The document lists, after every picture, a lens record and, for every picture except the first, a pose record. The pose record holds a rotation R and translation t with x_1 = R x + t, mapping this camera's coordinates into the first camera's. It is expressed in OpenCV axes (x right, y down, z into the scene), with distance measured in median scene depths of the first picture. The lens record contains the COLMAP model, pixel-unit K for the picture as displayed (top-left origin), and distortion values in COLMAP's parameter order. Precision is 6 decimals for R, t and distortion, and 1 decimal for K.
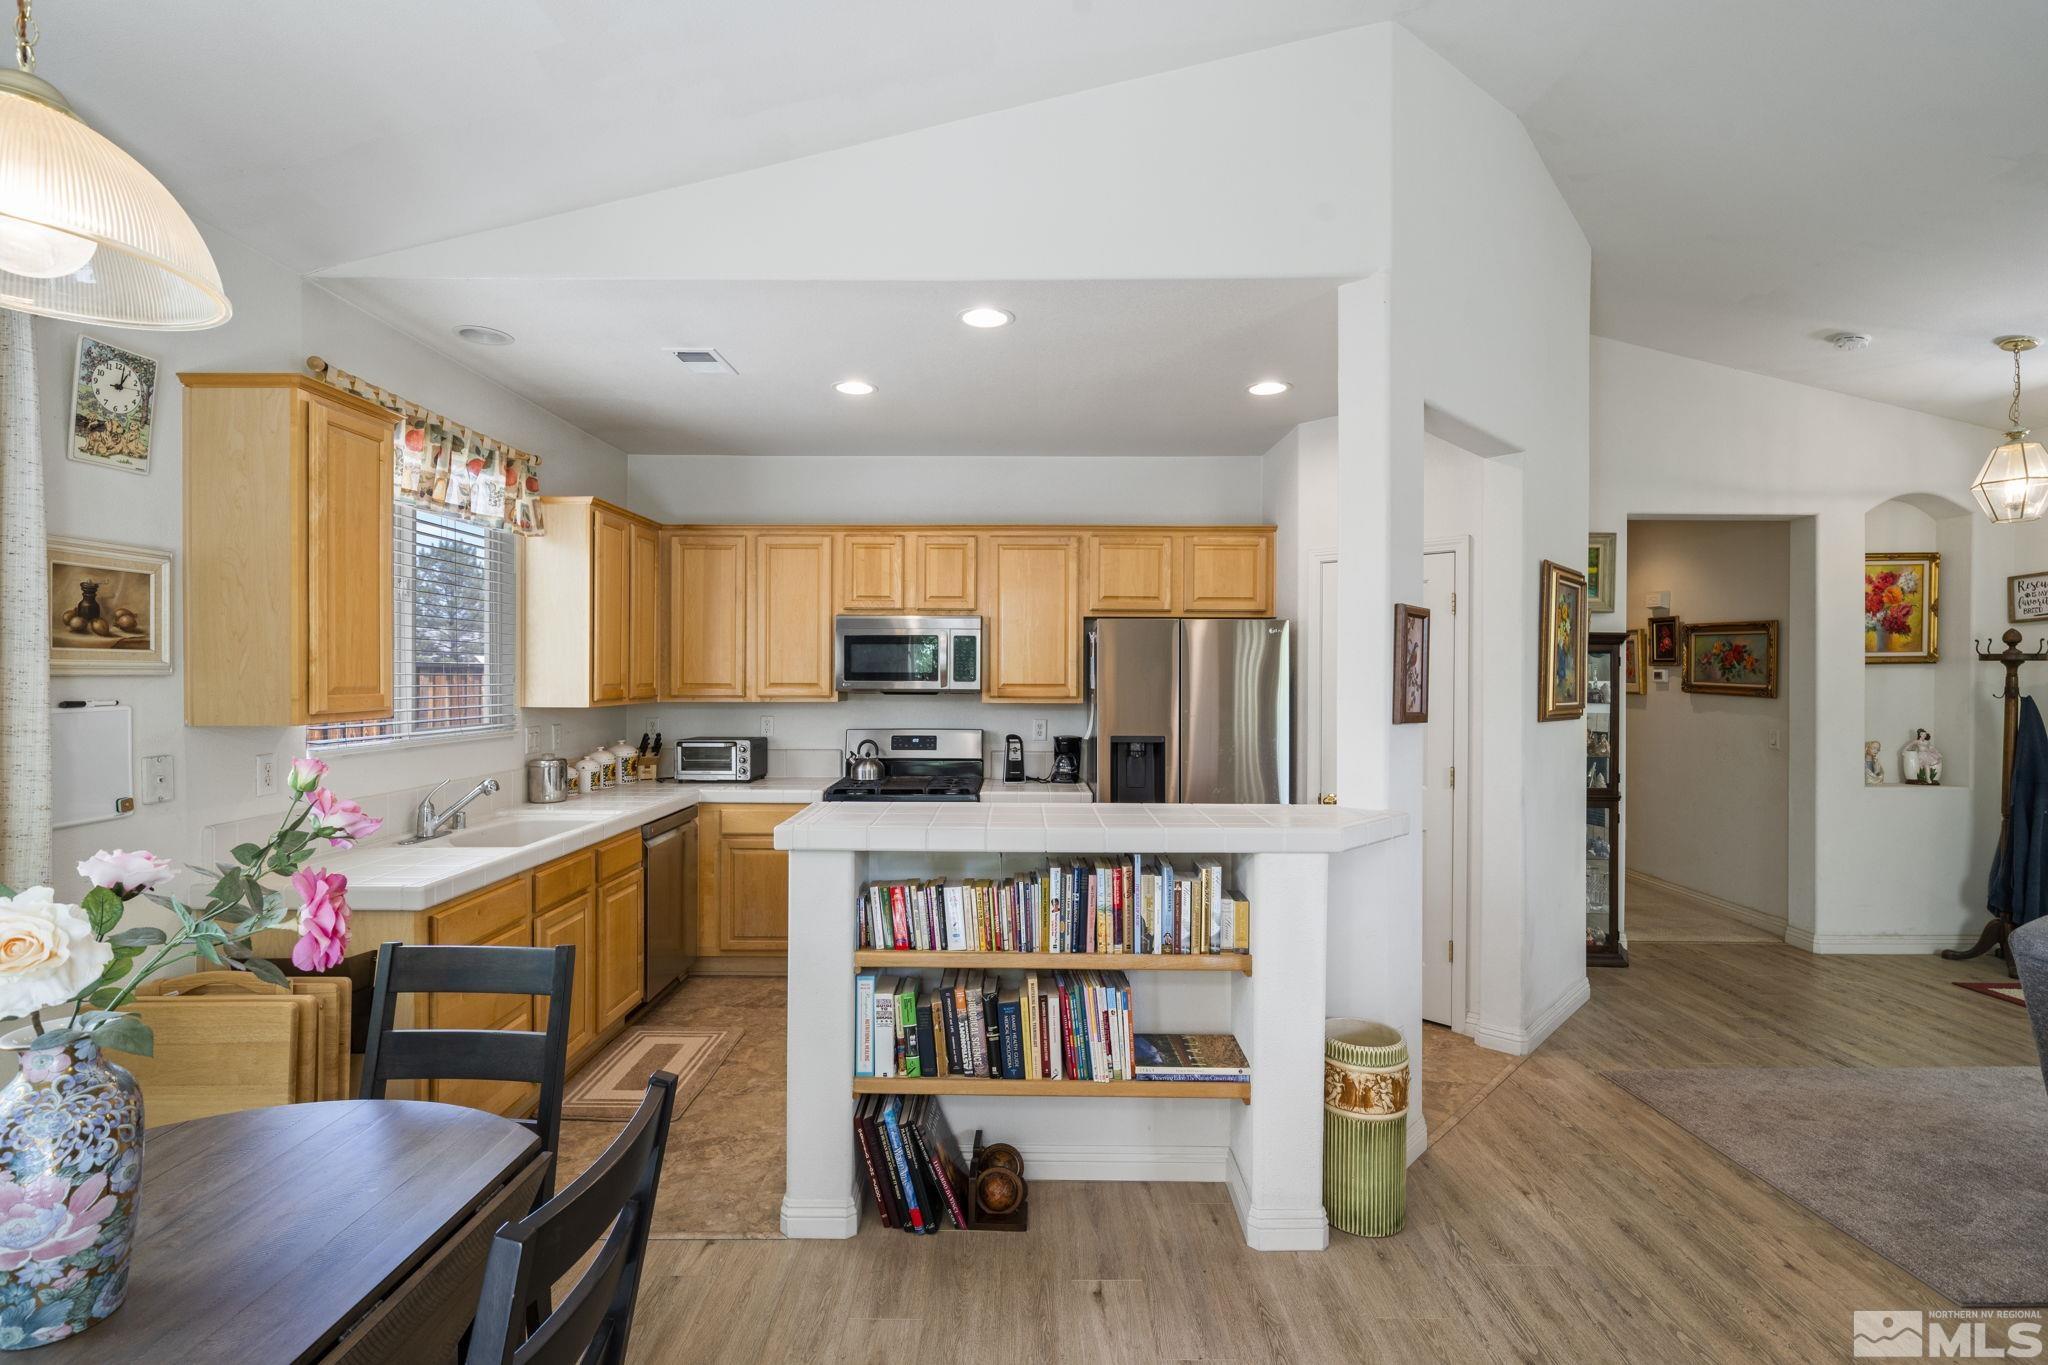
lens RADIAL K [[922.3, 0, 1024.0], [0, 922.3, 682.5], [0, 0, 1]] dist [0.000918, 0.000113]
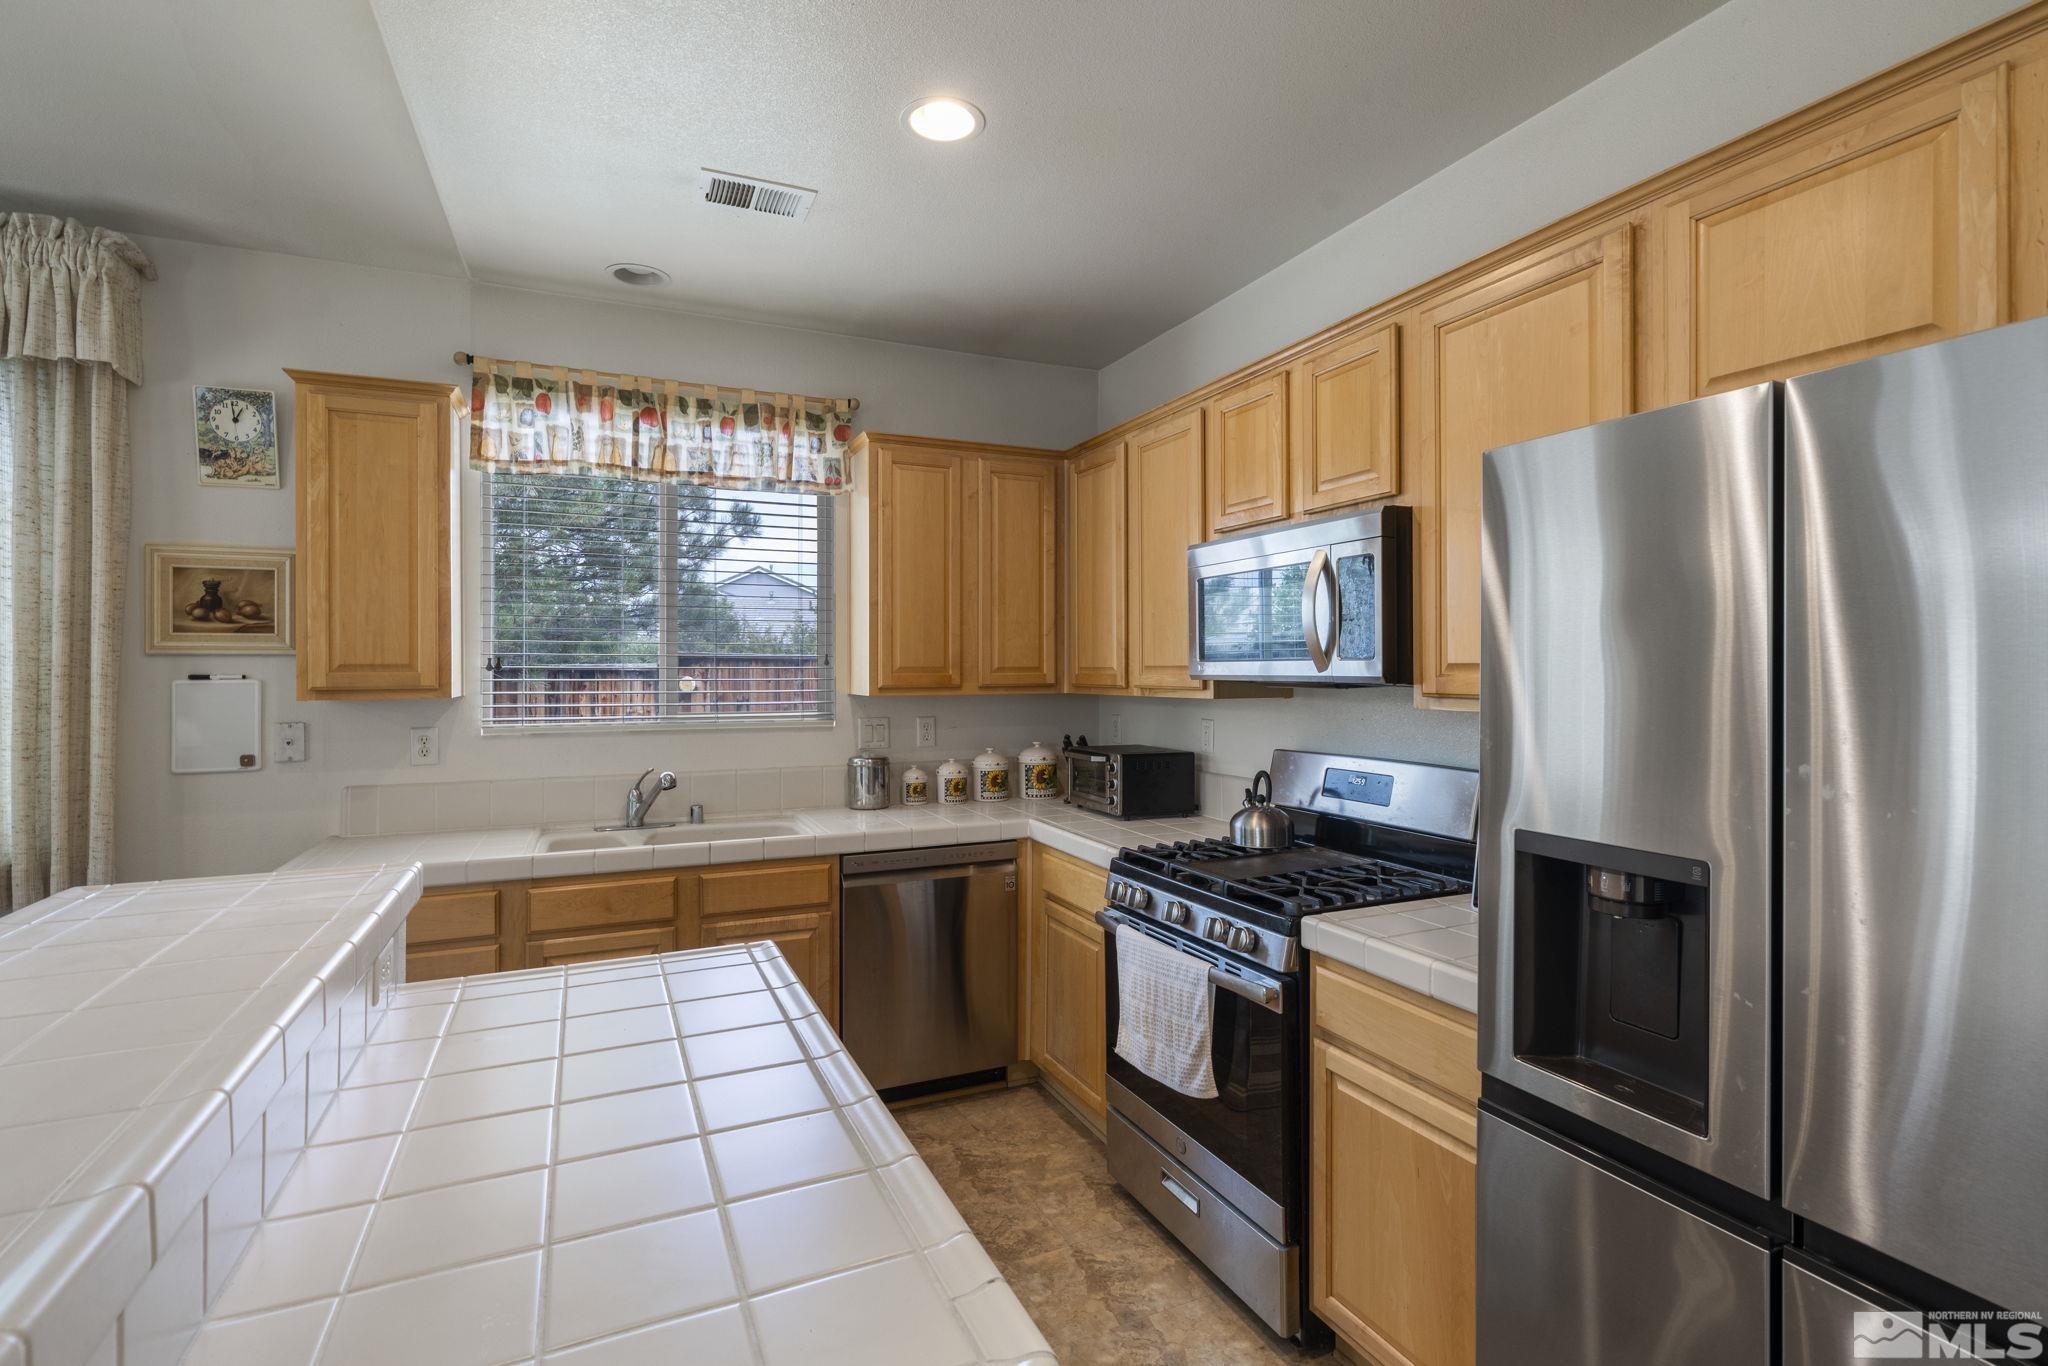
lens RADIAL K [[946.2, 0, 1023.7], [0, 946.2, 669.3], [0, 0, 1]] dist [0.002221, -0.000397]
pose [[0.426506, -0.006911, -0.904458, 0.579776], [-0.003795, 0.999948, -0.009430, 0.019106], [0.904477, 0.007455, 0.426458, 1.347474]]
